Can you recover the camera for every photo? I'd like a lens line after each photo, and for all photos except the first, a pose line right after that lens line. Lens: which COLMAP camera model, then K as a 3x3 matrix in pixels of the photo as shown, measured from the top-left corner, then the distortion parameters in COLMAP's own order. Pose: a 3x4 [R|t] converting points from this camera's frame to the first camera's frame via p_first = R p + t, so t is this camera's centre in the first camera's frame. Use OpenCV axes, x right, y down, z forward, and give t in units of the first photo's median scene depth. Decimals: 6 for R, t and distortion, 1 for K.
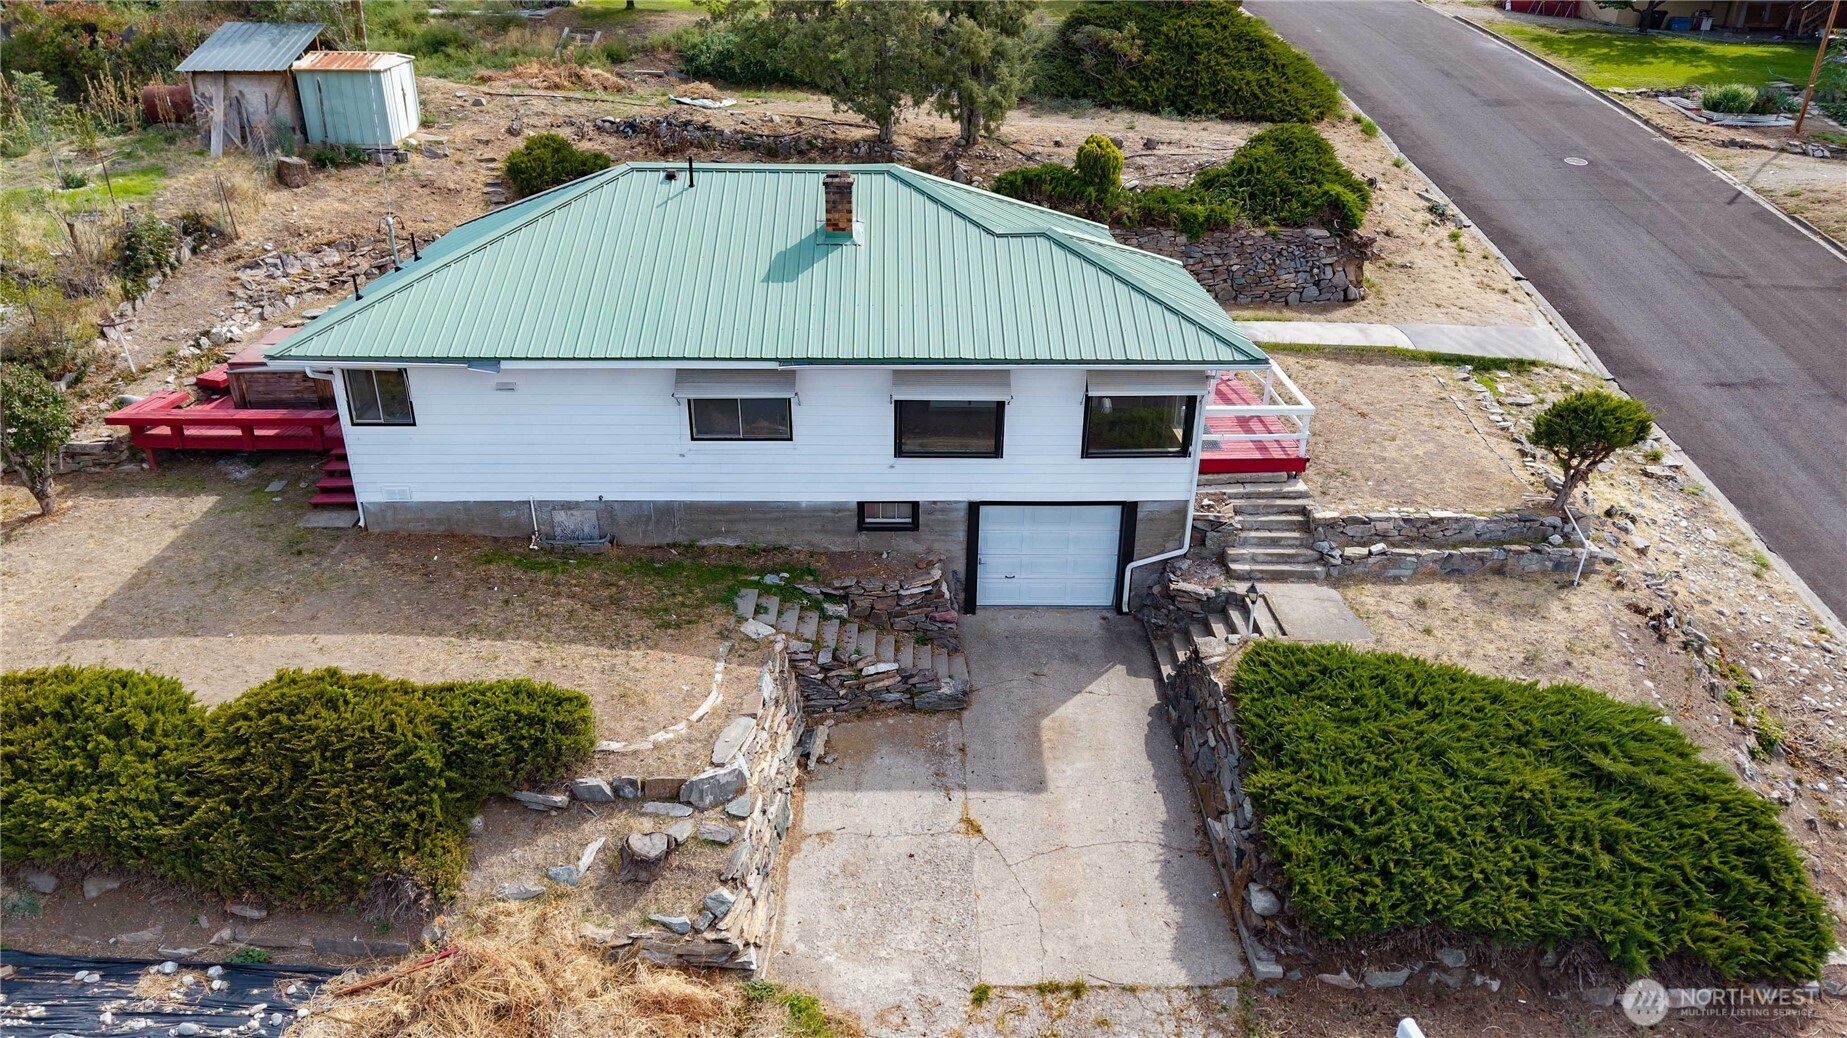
lens RADIAL K [[1227.9, 0, 911.4], [0, 1227.9, 524.0], [0, 0, 1]] dist [0.032406, -0.032768]
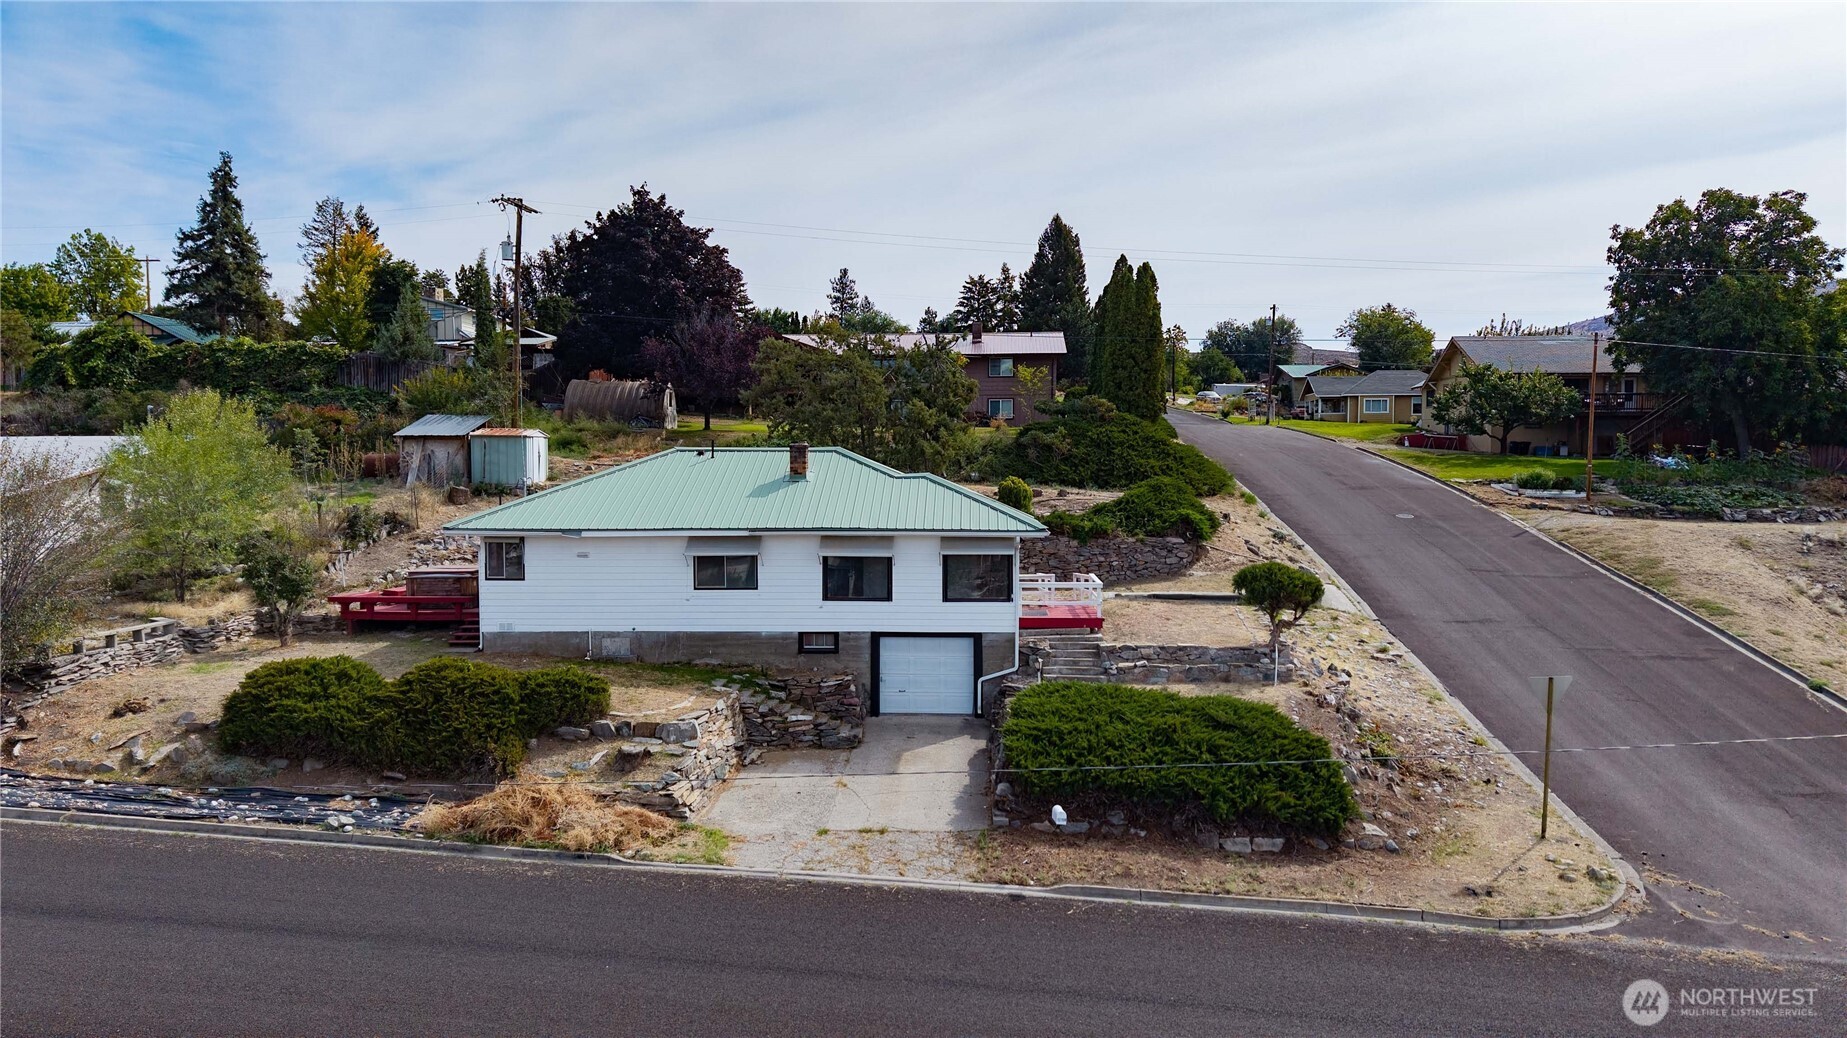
lens RADIAL K [[1227.9, 0, 915.0], [0, 1227.9, 523.0], [0, 0, 1]] dist [0.032406, -0.032768]
pose [[0.997990, -0.004508, -0.063217, 0.199465], [-0.020052, 0.923770, -0.382423, 0.440316], [0.060122, 0.382921, 0.921822, -0.458049]]
